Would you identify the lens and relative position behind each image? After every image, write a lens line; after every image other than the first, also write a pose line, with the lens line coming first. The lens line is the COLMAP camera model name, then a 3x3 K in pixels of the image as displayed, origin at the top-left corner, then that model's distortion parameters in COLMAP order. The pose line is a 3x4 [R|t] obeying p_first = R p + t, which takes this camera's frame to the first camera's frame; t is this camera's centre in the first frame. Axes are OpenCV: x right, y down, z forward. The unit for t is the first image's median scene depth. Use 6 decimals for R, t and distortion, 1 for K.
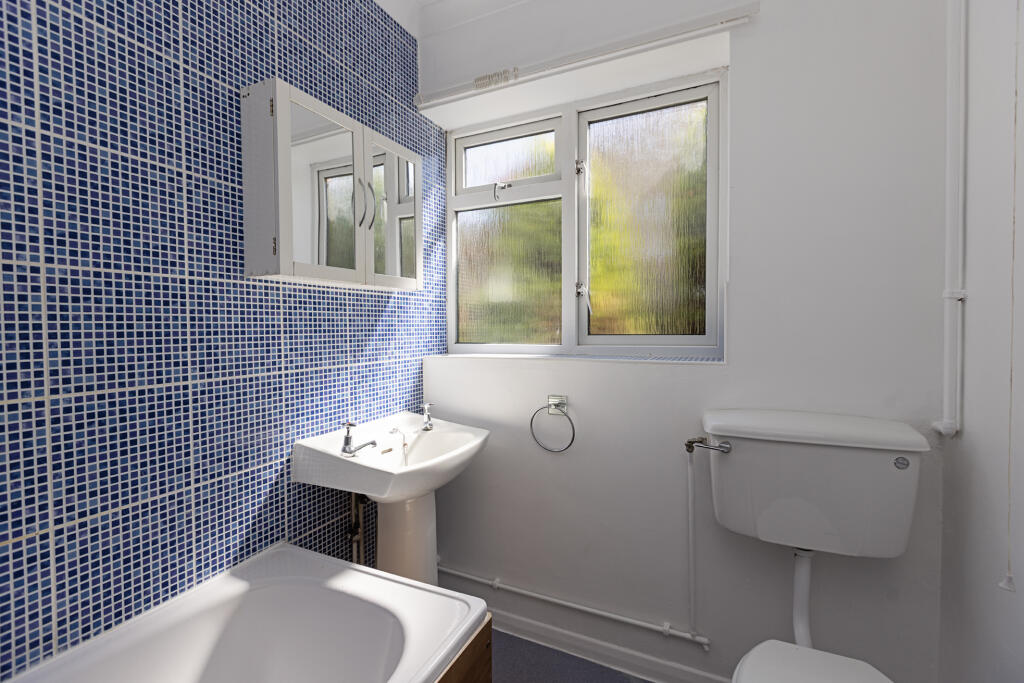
lens RADIAL K [[467.0, 0, 487.2], [0, 467.0, 340.2], [0, 0, 1]] dist [0.000982, 0.000090]
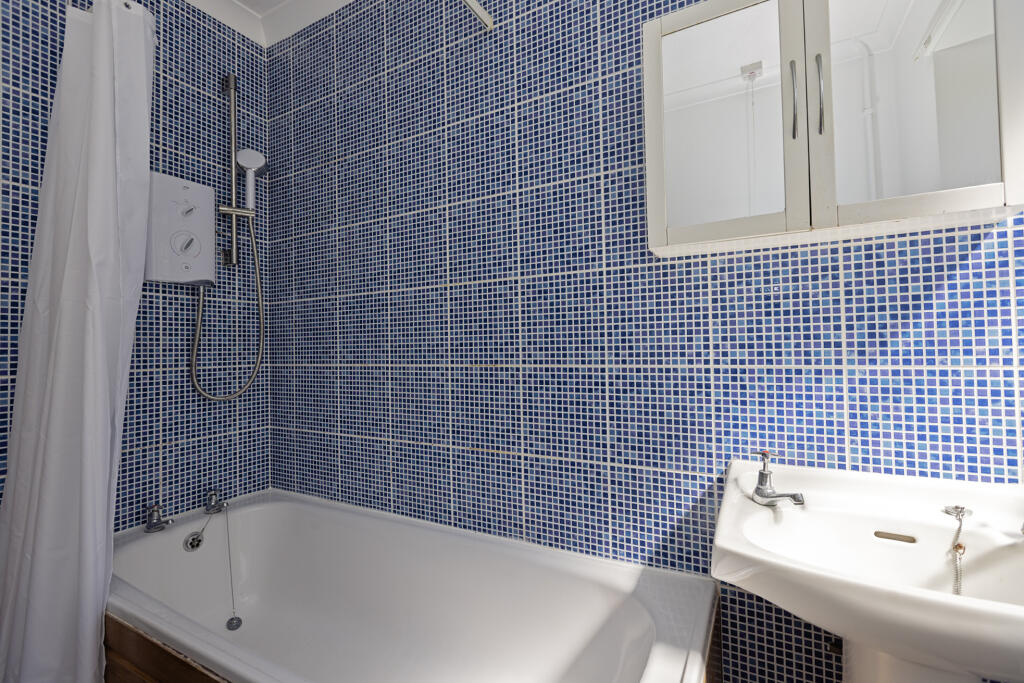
lens RADIAL K [[455.4, 0, 517.7], [0, 455.4, 307.5], [0, 0, 1]] dist [-0.001464, -0.000421]
pose [[-0.021060, -0.019792, -0.999582, 0.391978], [0.019833, 0.999599, -0.020211, -0.025824], [0.999581, -0.020250, -0.020659, 0.758963]]
